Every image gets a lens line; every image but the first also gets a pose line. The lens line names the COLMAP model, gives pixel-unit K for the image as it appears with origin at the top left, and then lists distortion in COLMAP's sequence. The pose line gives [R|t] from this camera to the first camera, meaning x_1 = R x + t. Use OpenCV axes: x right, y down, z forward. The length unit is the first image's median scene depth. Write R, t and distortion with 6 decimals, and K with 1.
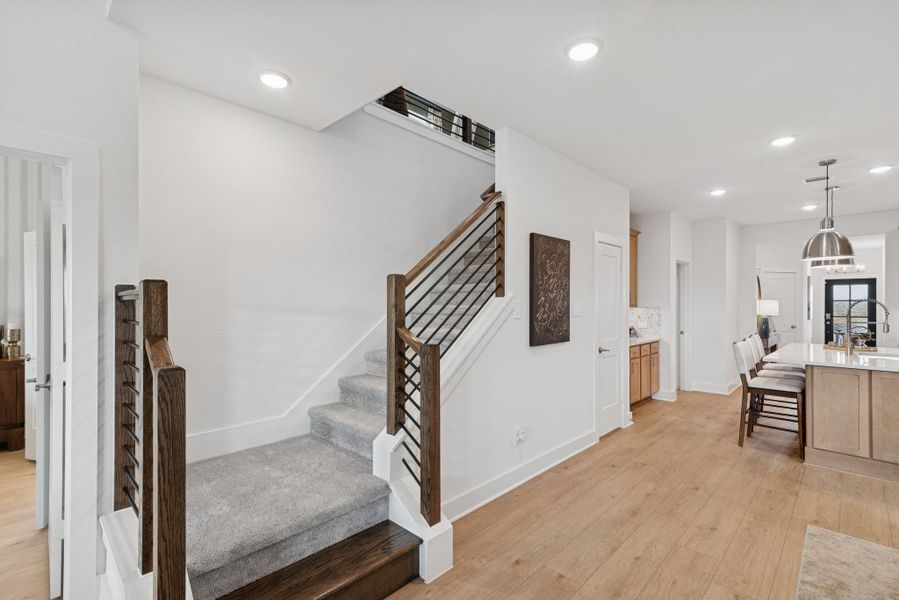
lens RADIAL K [[410.5, 0, 448.2], [0, 410.5, 303.1], [0, 0, 1]] dist [0.015309, -0.001610]
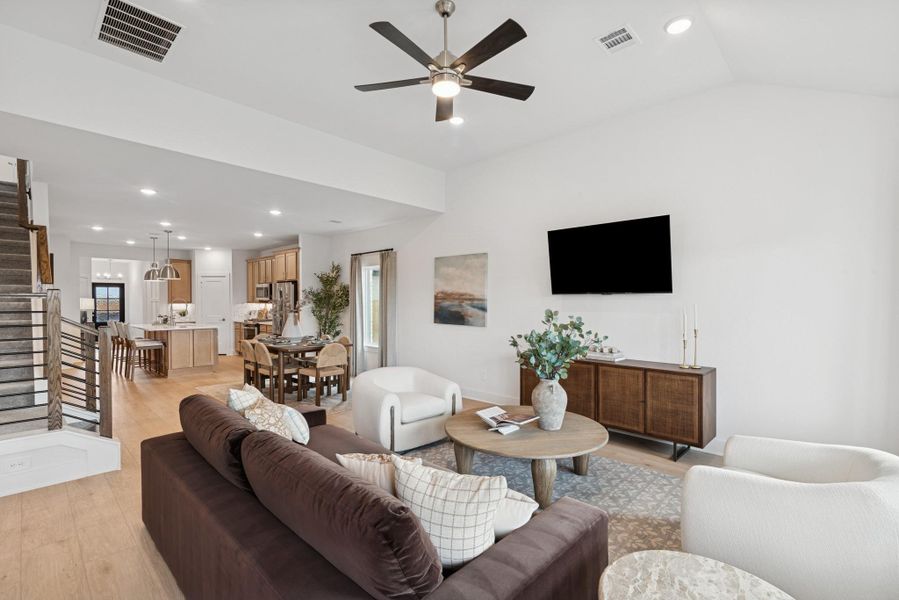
lens RADIAL K [[410.5, 0, 450.4], [0, 410.5, 307.9], [0, 0, 1]] dist [0.015309, -0.001610]
pose [[-0.001386, -0.019185, 0.999815, -1.131469], [0.000544, 0.999816, 0.019186, -0.002562], [-0.999999, 0.000570, -0.001375, -0.382518]]
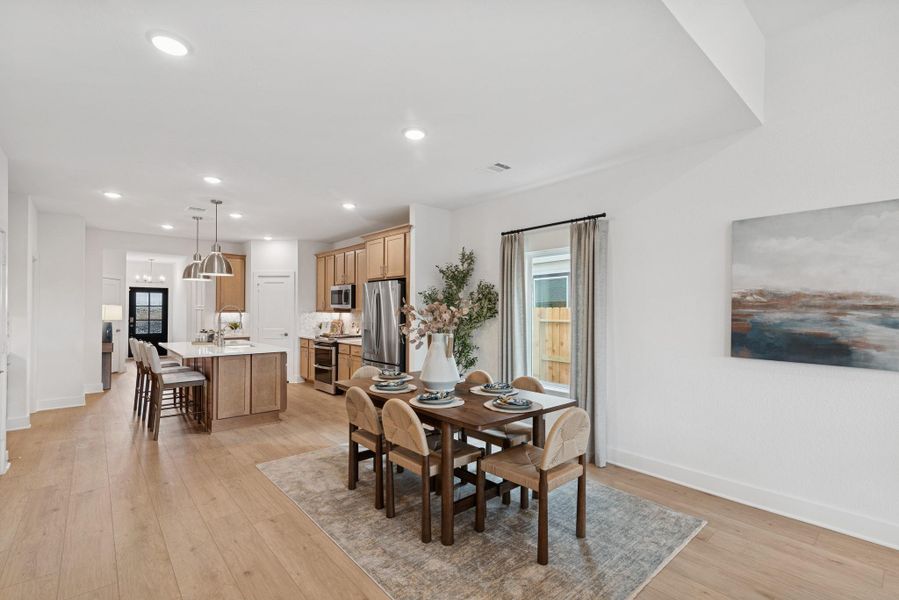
lens RADIAL K [[410.5, 0, 448.7], [0, 410.5, 308.1], [0, 0, 1]] dist [0.015309, -0.001610]
pose [[0.086535, 0.002191, 0.996246, -0.330403], [-0.002651, 0.999995, -0.001969, -0.001009], [-0.996245, -0.002471, 0.086541, 0.154586]]
